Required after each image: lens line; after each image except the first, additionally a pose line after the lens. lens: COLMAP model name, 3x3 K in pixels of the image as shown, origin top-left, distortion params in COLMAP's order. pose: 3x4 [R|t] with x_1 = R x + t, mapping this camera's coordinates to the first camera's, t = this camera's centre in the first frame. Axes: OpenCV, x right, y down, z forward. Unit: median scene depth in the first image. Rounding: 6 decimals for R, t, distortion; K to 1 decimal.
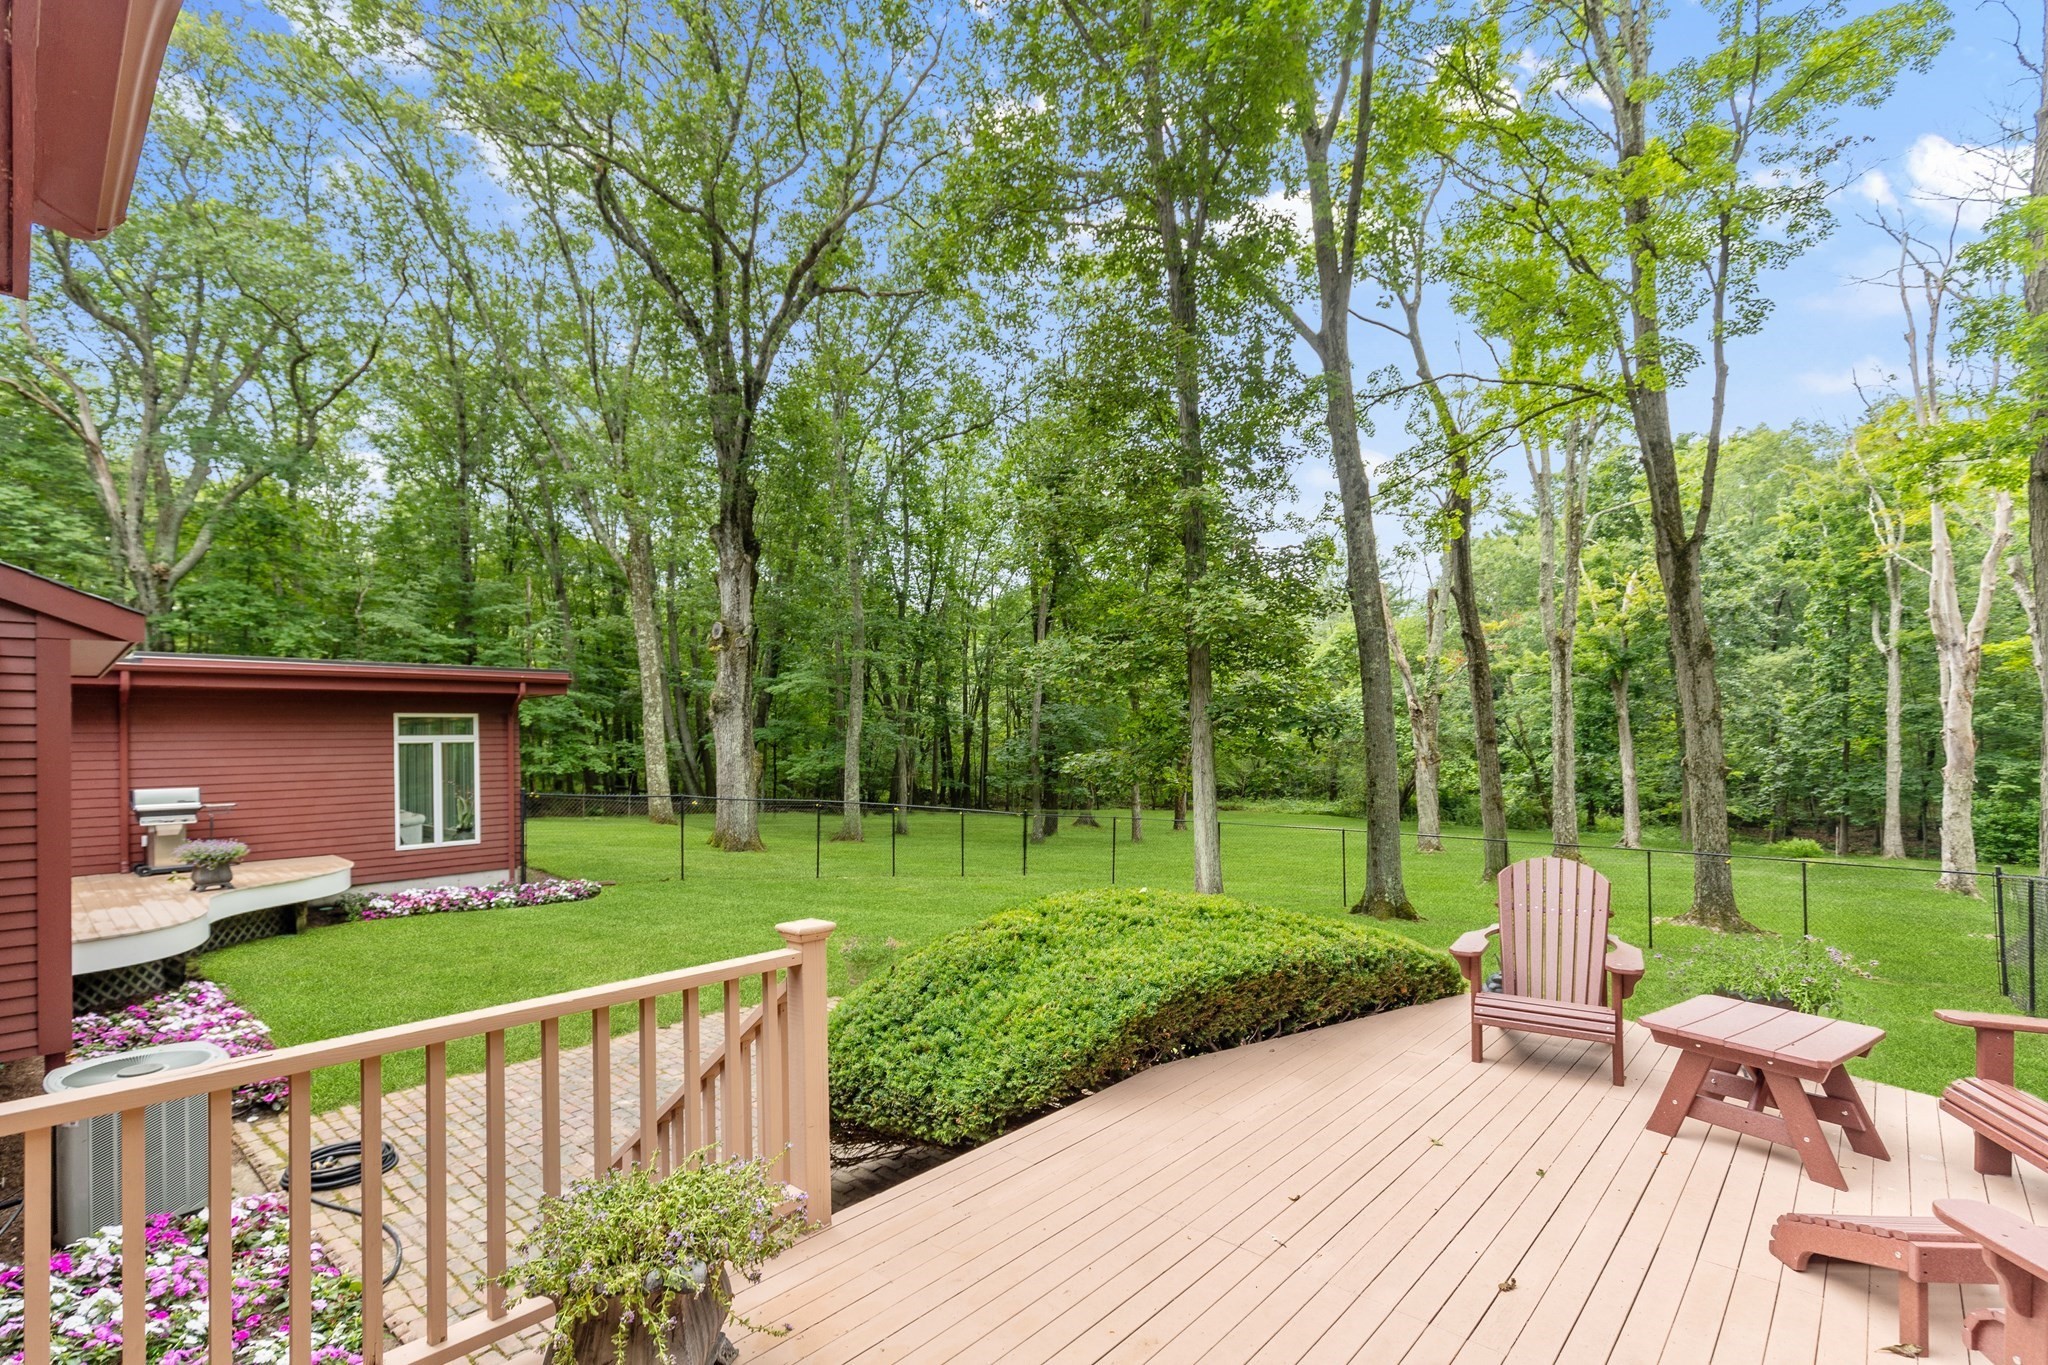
lens RADIAL K [[925.7, 0, 1024.0], [0, 925.7, 682.5], [0, 0, 1]] dist [0.003037, 0.000528]
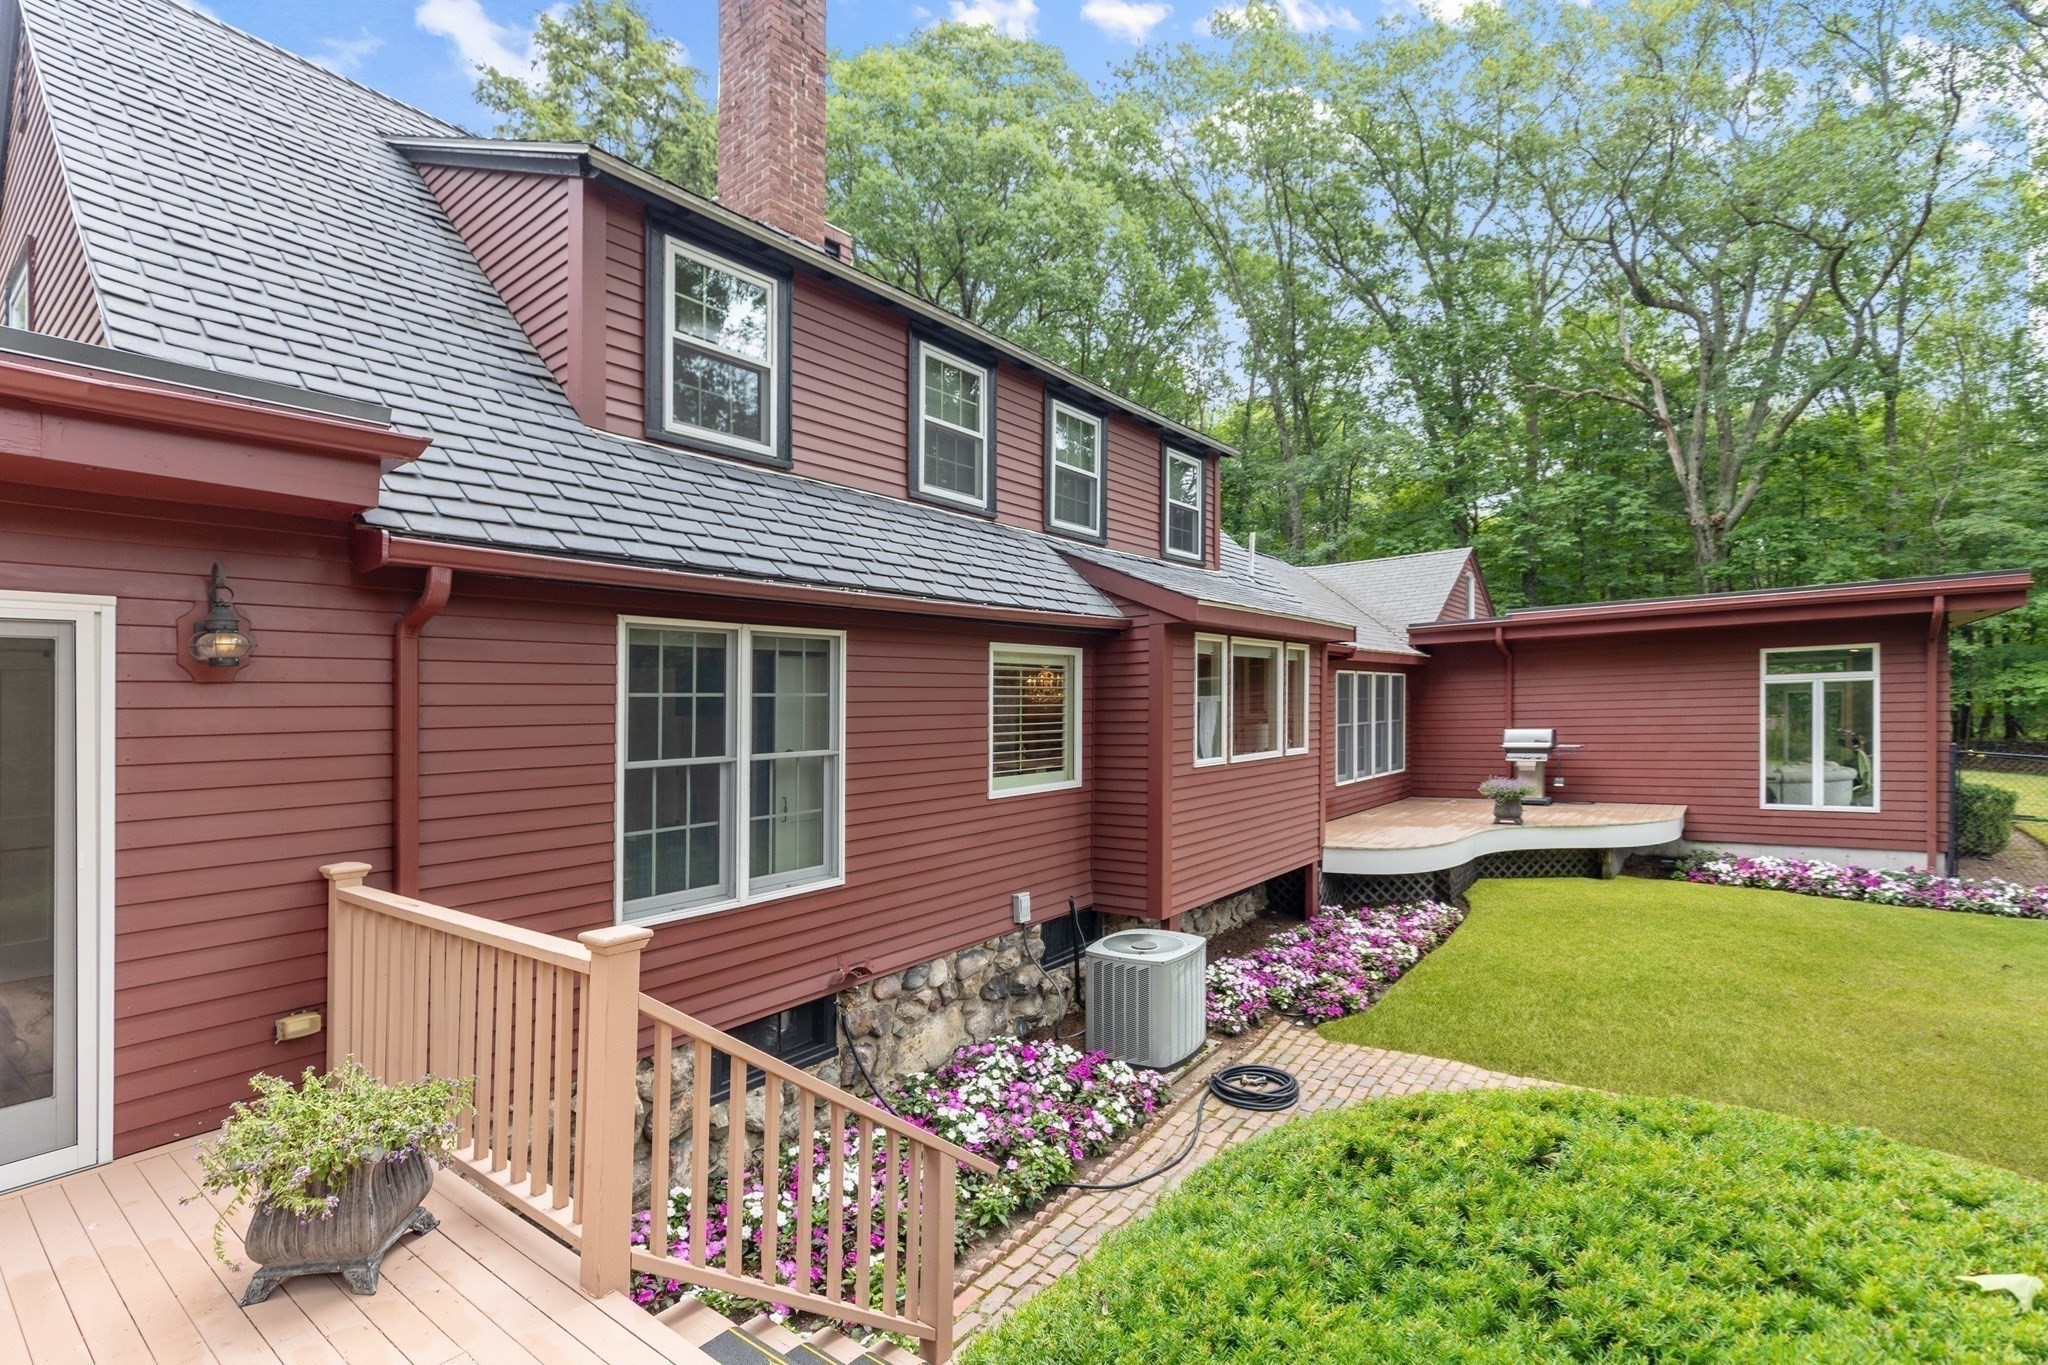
lens RADIAL K [[925.7, 0, 1024.0], [0, 925.7, 682.5], [0, 0, 1]] dist [0.003037, 0.000528]
pose [[0.083911, -0.017674, -0.996316, 0.119585], [0.086846, 0.996168, -0.010357, 0.013822], [0.992682, -0.085657, 0.085125, 0.248747]]
